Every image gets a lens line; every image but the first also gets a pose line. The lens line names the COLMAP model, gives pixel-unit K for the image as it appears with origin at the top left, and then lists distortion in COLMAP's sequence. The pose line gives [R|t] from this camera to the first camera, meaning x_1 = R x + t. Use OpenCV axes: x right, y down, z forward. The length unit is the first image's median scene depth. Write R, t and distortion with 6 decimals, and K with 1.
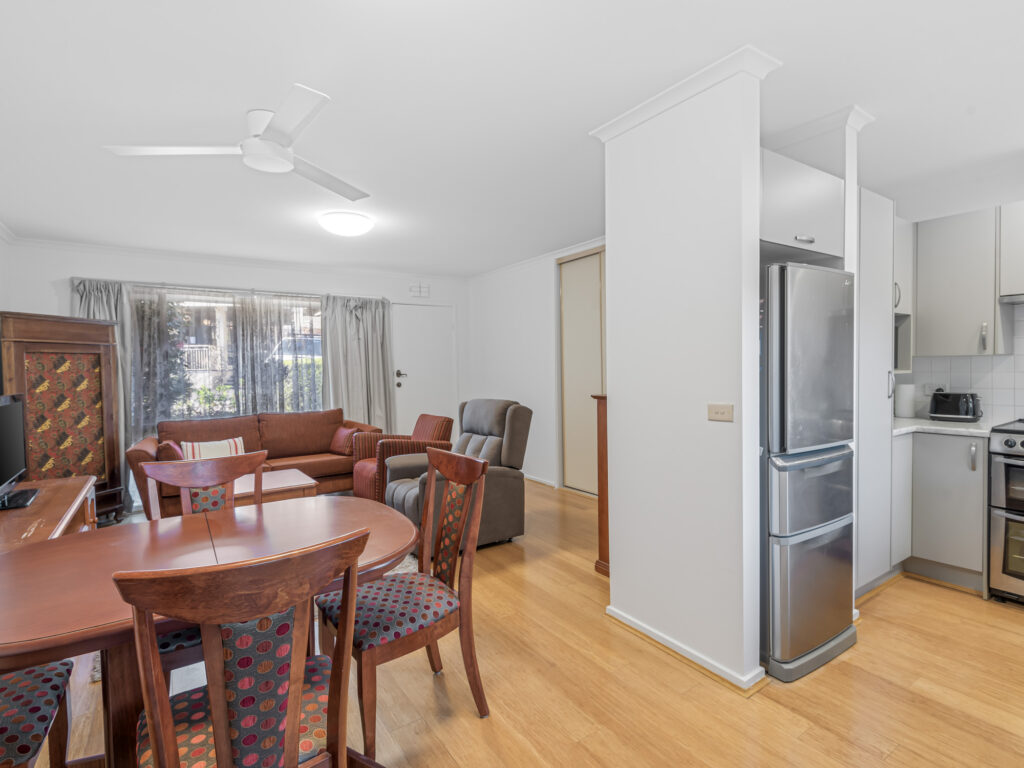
lens RADIAL K [[513.7, 0, 513.8], [0, 513.7, 381.1], [0, 0, 1]] dist [0.025796, -0.017000]
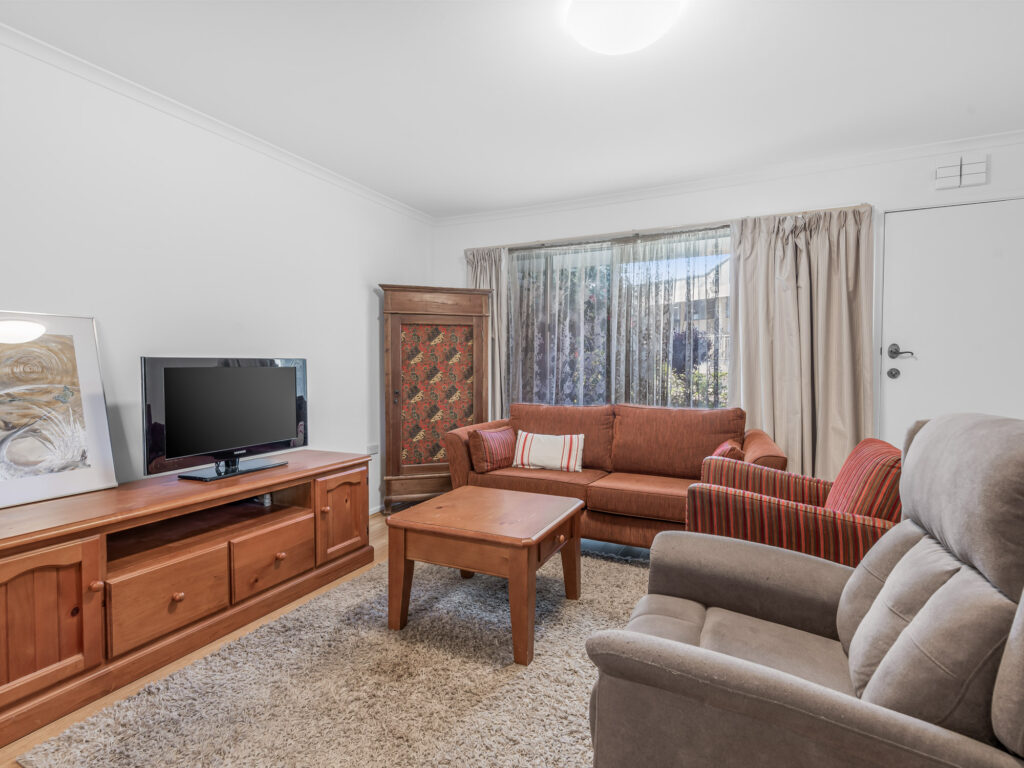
lens RADIAL K [[513.7, 0, 513.8], [0, 513.7, 381.1], [0, 0, 1]] dist [0.025796, -0.017000]
pose [[0.490154, 0.044788, -0.870484, 0.051881], [-0.032940, 0.998917, 0.032848, 0.014271], [0.871013, 0.012573, 0.491099, 0.600633]]
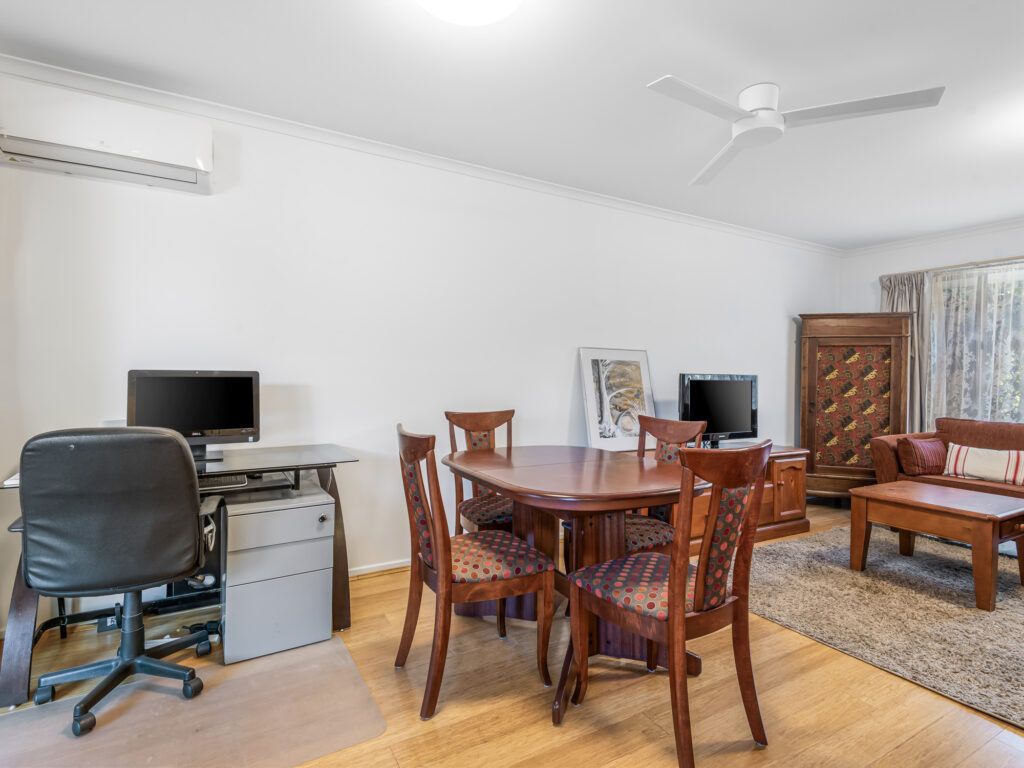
lens RADIAL K [[513.7, 0, 513.8], [0, 513.7, 381.1], [0, 0, 1]] dist [0.025796, -0.017000]
pose [[-0.098938, 0.023030, -0.994827, 0.300003], [-0.040483, 0.998811, 0.027148, 0.019886], [0.994270, 0.042960, -0.097888, 0.352936]]
